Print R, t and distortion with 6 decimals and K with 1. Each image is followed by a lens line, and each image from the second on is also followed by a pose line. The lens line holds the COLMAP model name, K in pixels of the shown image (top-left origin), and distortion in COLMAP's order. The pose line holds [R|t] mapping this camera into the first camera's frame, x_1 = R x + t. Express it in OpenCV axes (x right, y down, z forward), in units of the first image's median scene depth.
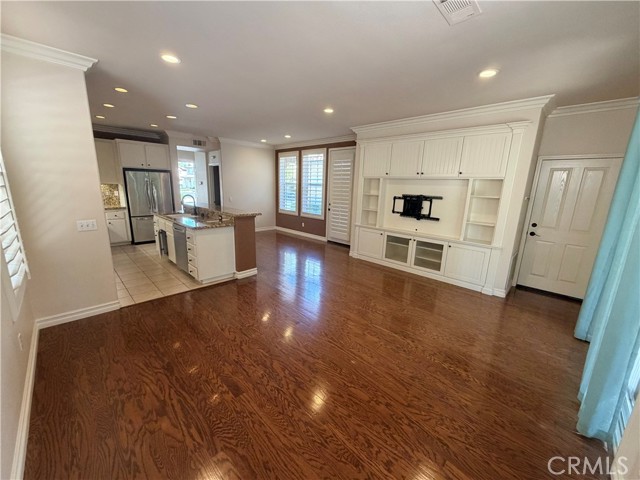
lens RADIAL K [[254.7, 0, 317.9], [0, 254.7, 240.1], [0, 0, 1]] dist [-0.000157, 0.000133]
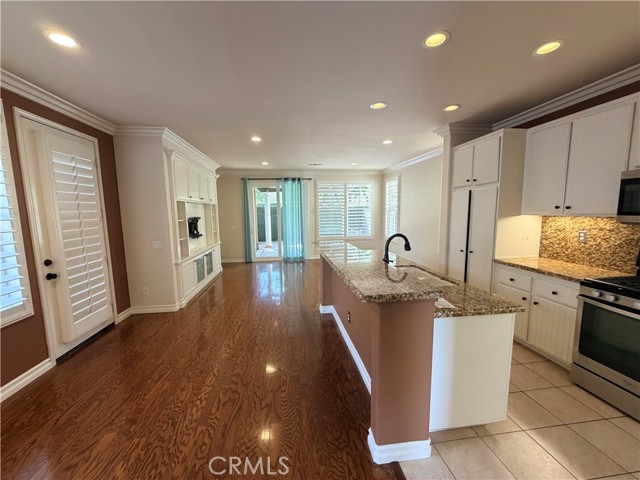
lens RADIAL K [[254.7, 0, 317.9], [0, 254.7, 240.1], [0, 0, 1]] dist [-0.000157, 0.000133]
pose [[-0.789268, -0.092857, 0.606988, -0.499215], [0.117976, 0.947153, 0.298300, -0.244181], [-0.602610, 0.307049, -0.736602, 1.062052]]
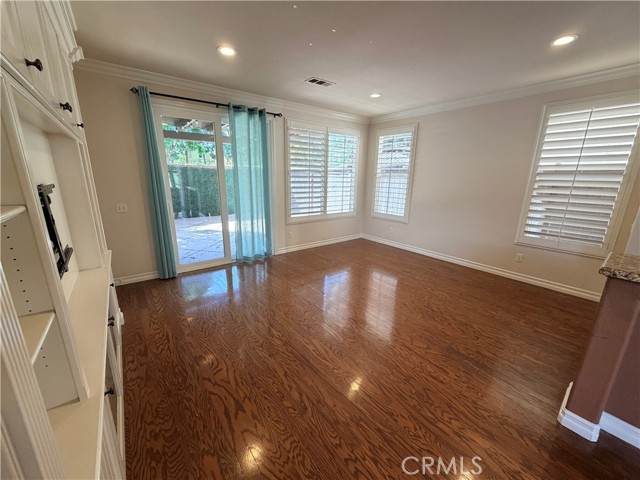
lens RADIAL K [[254.7, 0, 317.9], [0, 254.7, 240.1], [0, 0, 1]] dist [-0.000157, 0.000133]
pose [[-0.989475, -0.081486, 0.119580, 0.048279], [-0.019221, 0.893064, 0.449518, -0.176209], [-0.143422, 0.442488, -0.885231, 0.847345]]
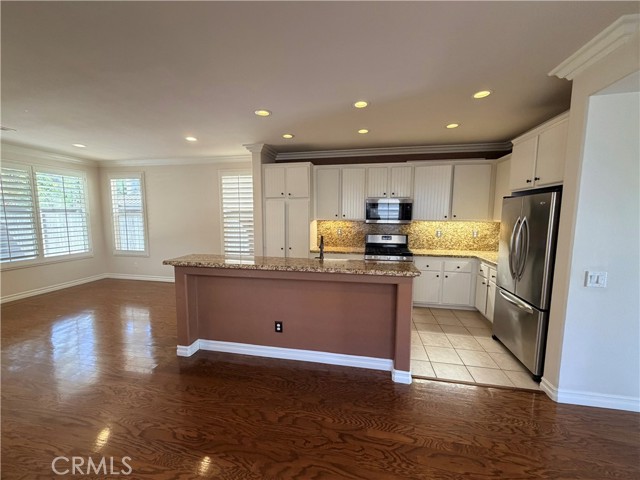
lens RADIAL K [[254.7, 0, 317.9], [0, 254.7, 240.1], [0, 0, 1]] dist [-0.000157, 0.000133]
pose [[-0.835977, 0.019452, -0.548419, -0.130498], [-0.145494, 0.955750, 0.255683, -0.236187], [0.529125, 0.293537, -0.796155, 1.074416]]
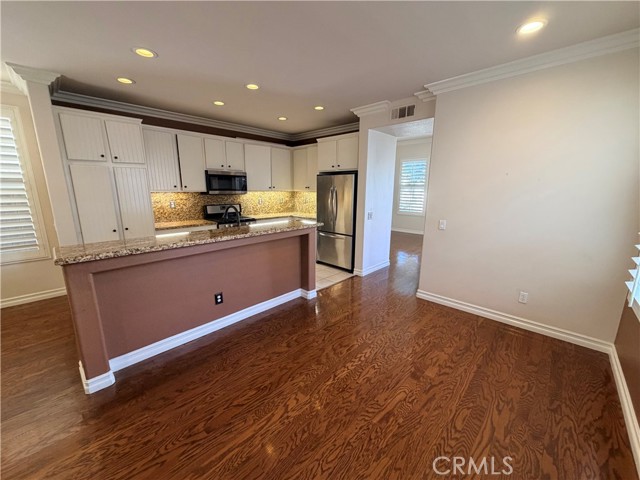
lens RADIAL K [[254.7, 0, 317.9], [0, 254.7, 240.1], [0, 0, 1]] dist [-0.000157, 0.000133]
pose [[0.010509, 0.169149, -0.985535, 0.088200], [-0.214857, 0.962950, 0.162981, -0.182090], [0.976589, 0.210036, 0.046462, 0.876201]]
